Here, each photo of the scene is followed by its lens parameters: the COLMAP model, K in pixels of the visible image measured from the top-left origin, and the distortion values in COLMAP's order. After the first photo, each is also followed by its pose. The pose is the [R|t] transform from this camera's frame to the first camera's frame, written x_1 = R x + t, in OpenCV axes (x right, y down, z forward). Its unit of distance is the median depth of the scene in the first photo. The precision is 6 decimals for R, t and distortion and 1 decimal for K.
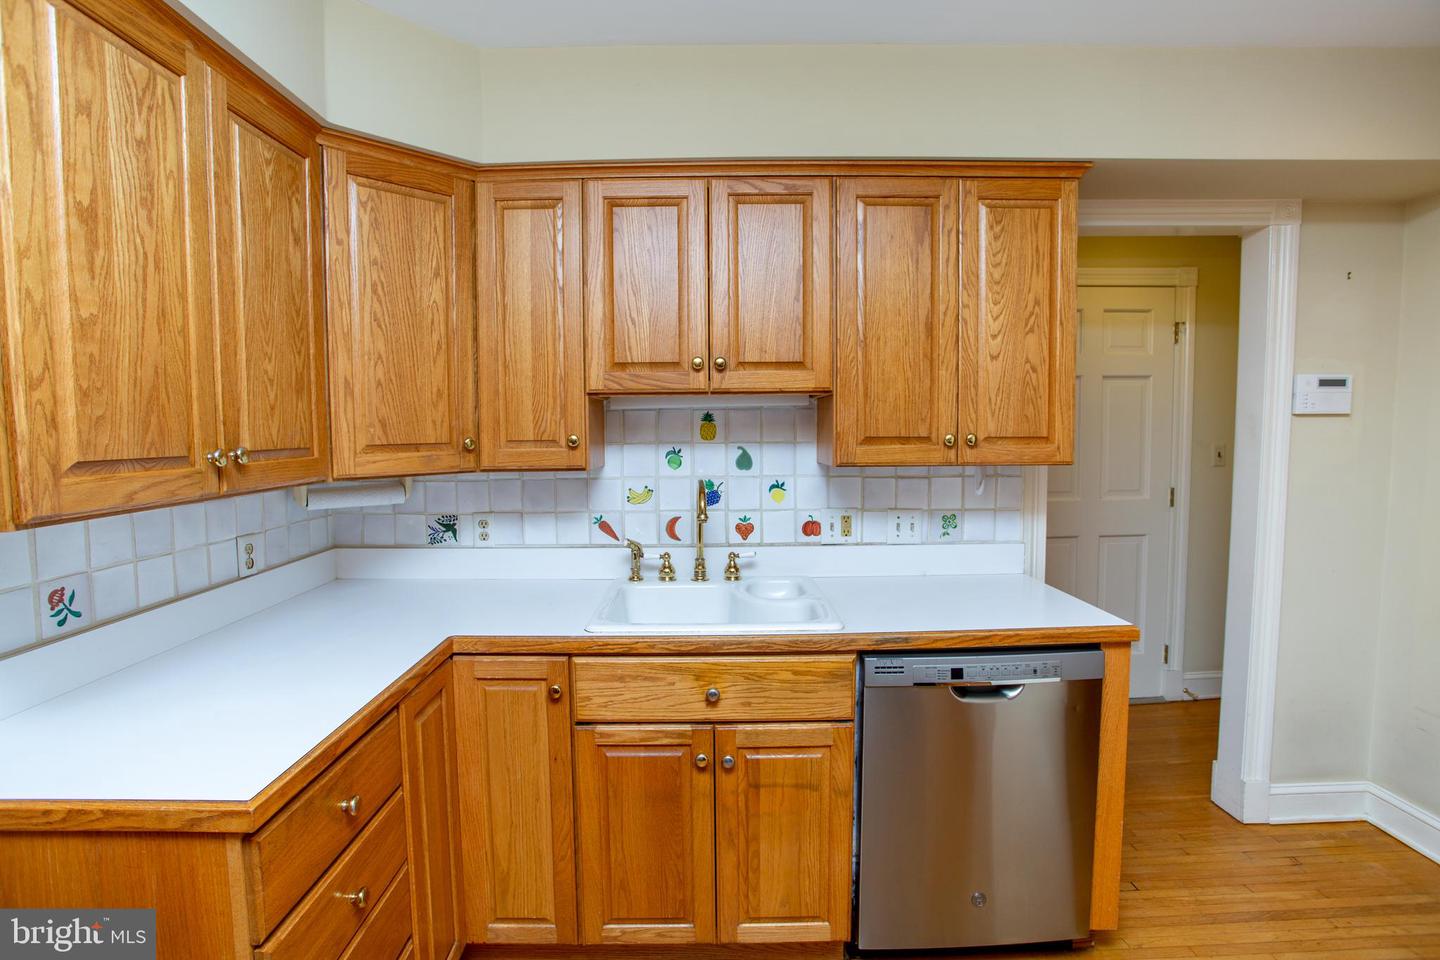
lens RADIAL K [[702.8, 0, 719.9], [0, 702.8, 472.5], [0, 0, 1]] dist [-0.081868, 0.036486]
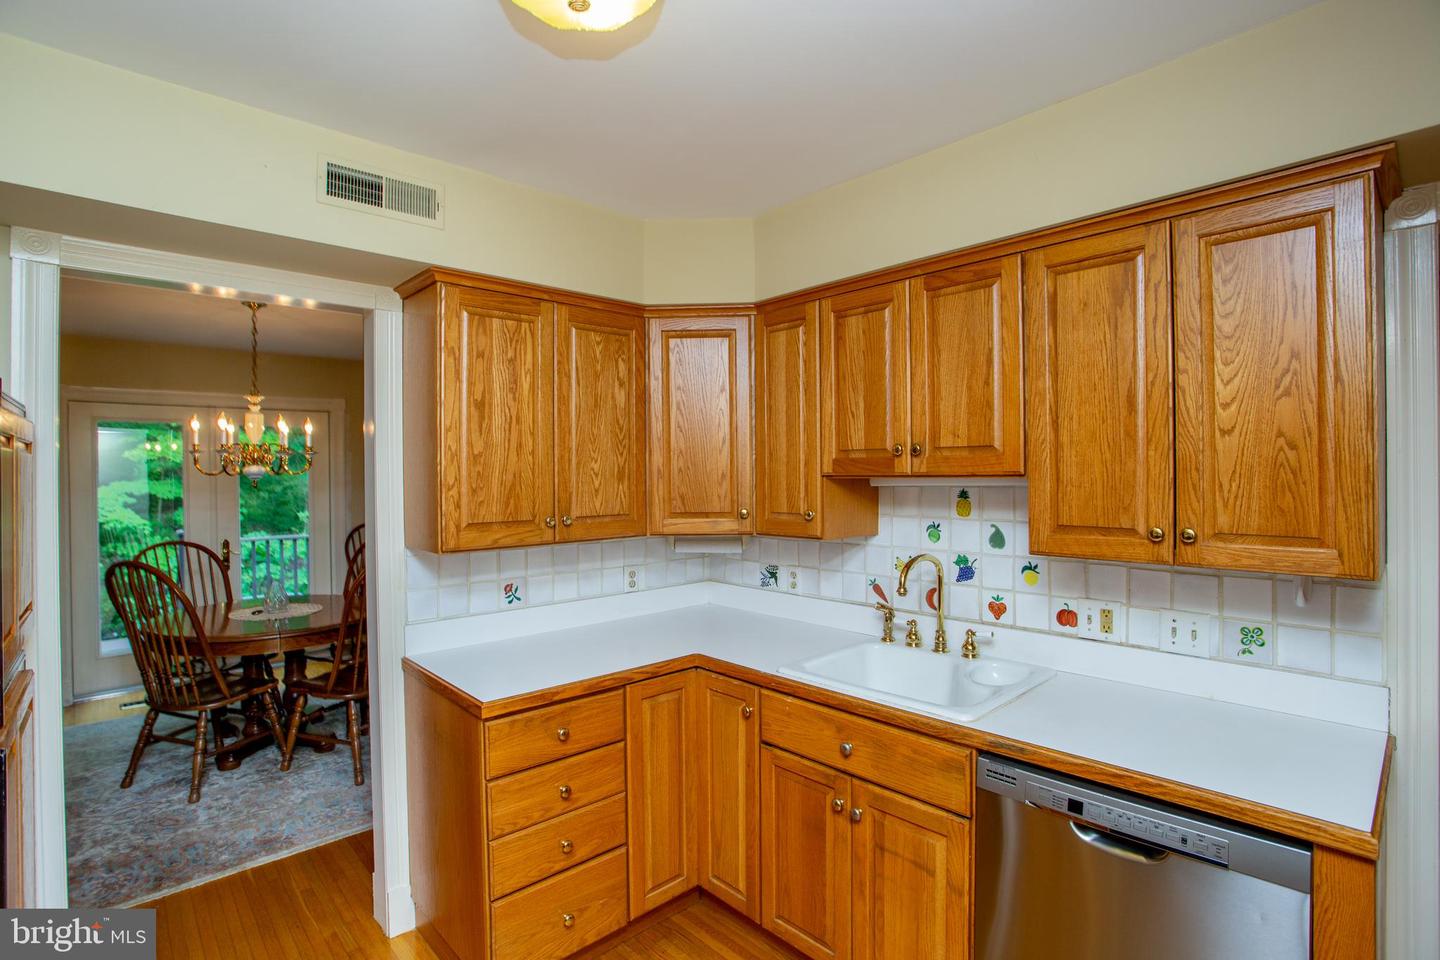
lens RADIAL K [[705.7, 0, 712.6], [0, 705.7, 473.8], [0, 0, 1]] dist [-0.076533, 0.033807]
pose [[0.664886, 0.004849, -0.746929, 0.595317], [-0.046580, 0.998302, -0.034982, -0.065909], [0.745491, 0.058051, 0.663983, 0.057420]]
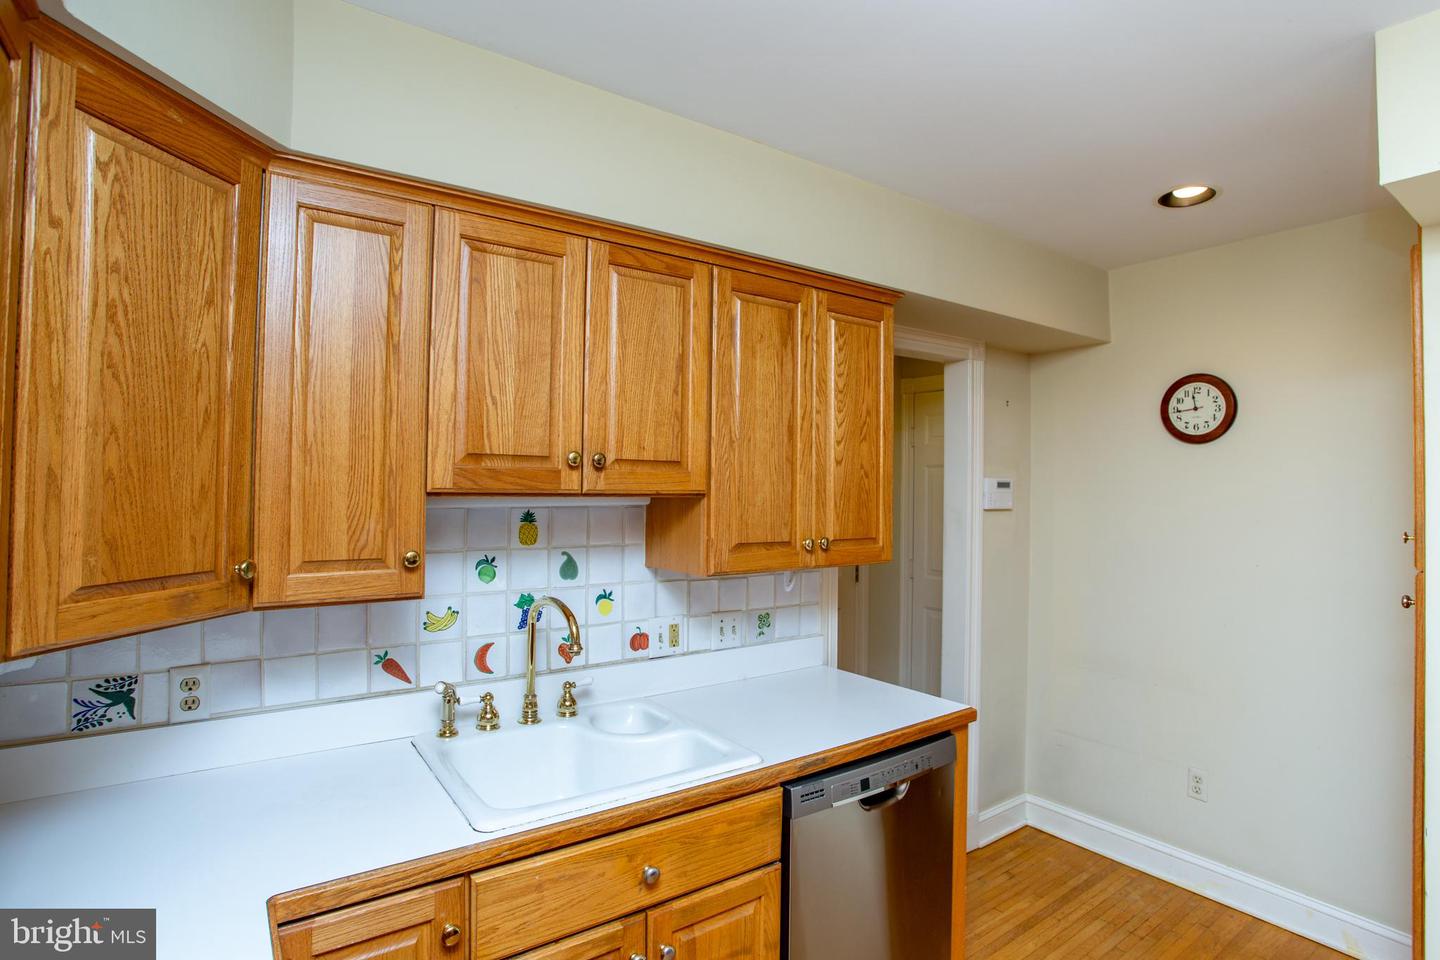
lens RADIAL K [[729.0, 0, 734.9], [0, 729.0, 476.3], [0, 0, 1]] dist [-0.077143, 0.034156]
pose [[0.817821, 0.026804, 0.574848, -0.363414], [0.021833, 0.996750, -0.077537, -0.065693], [-0.575059, 0.075961, 0.814578, 0.205276]]
